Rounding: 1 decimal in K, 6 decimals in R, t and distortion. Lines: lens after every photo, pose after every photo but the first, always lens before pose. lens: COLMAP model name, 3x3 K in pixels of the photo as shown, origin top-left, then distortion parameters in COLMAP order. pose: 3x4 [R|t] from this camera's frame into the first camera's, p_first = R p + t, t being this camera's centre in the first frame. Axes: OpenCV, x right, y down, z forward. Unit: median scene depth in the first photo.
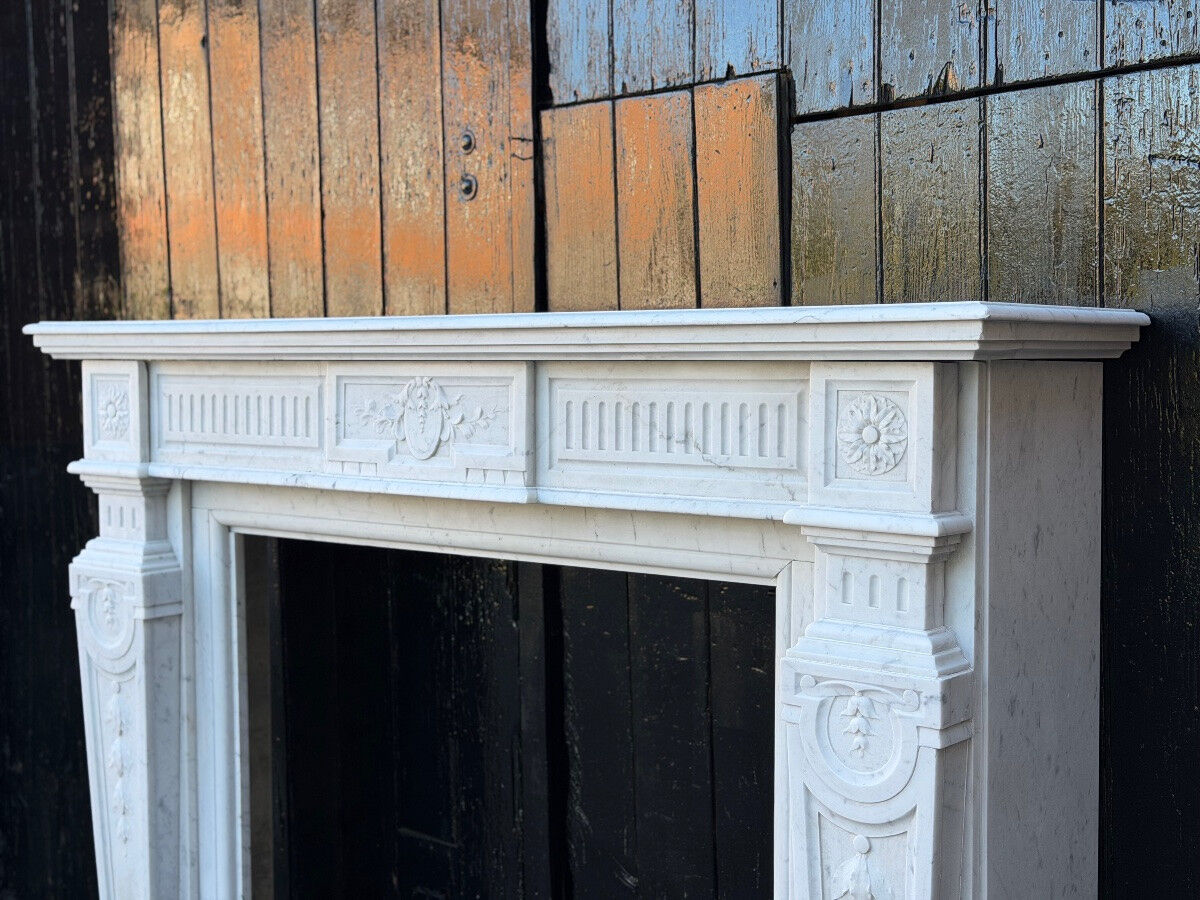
lens RADIAL K [[1662.5, 0, 600.0], [0, 1662.5, 450.0], [0, 0, 1]] dist [0.139226, -0.095032]
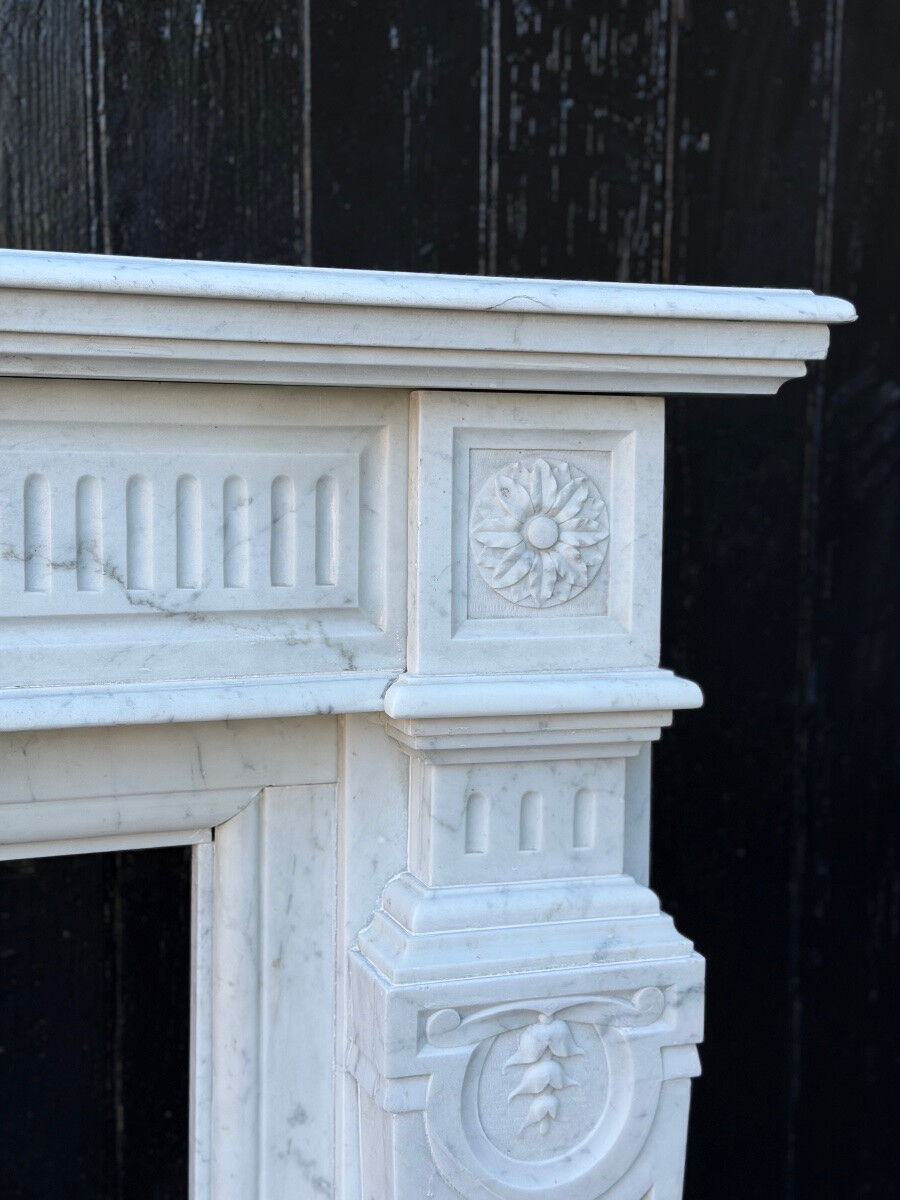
lens RADIAL K [[1666.8, 0, 454.8], [0, 1666.8, 602.7], [0, 0, 1]] dist [0.146185, -0.101152]
pose [[0.506933, -0.080929, 0.858178, -0.252692], [0.031443, 0.996656, 0.075414, -0.022651], [-0.861412, -0.011246, 0.507783, 0.613724]]
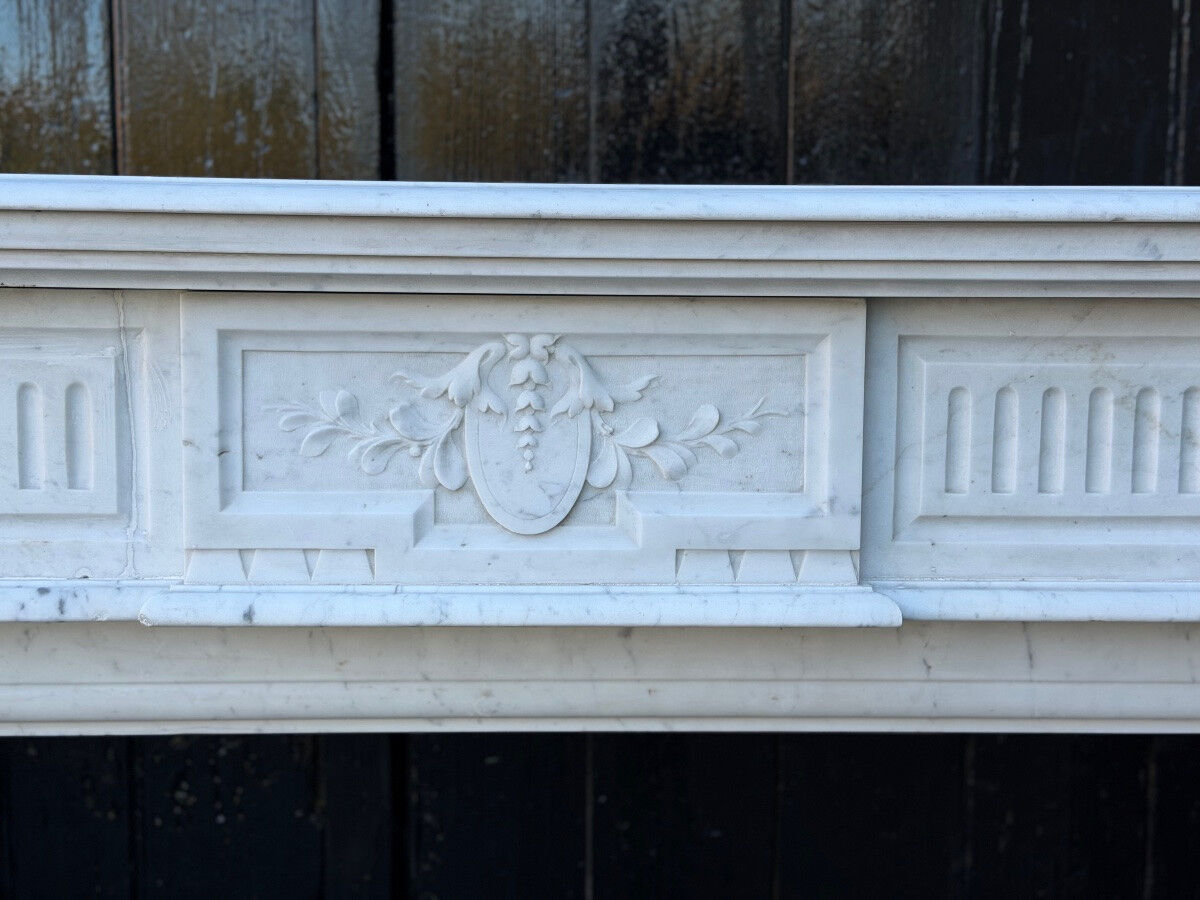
lens RADIAL K [[1662.5, 0, 600.0], [0, 1662.5, 450.0], [0, 0, 1]] dist [0.139226, -0.095032]
pose [[0.750487, -0.066827, 0.657498, -0.366419], [0.025367, 0.997054, 0.072384, -0.044948], [-0.660399, -0.037645, 0.749971, 0.684008]]
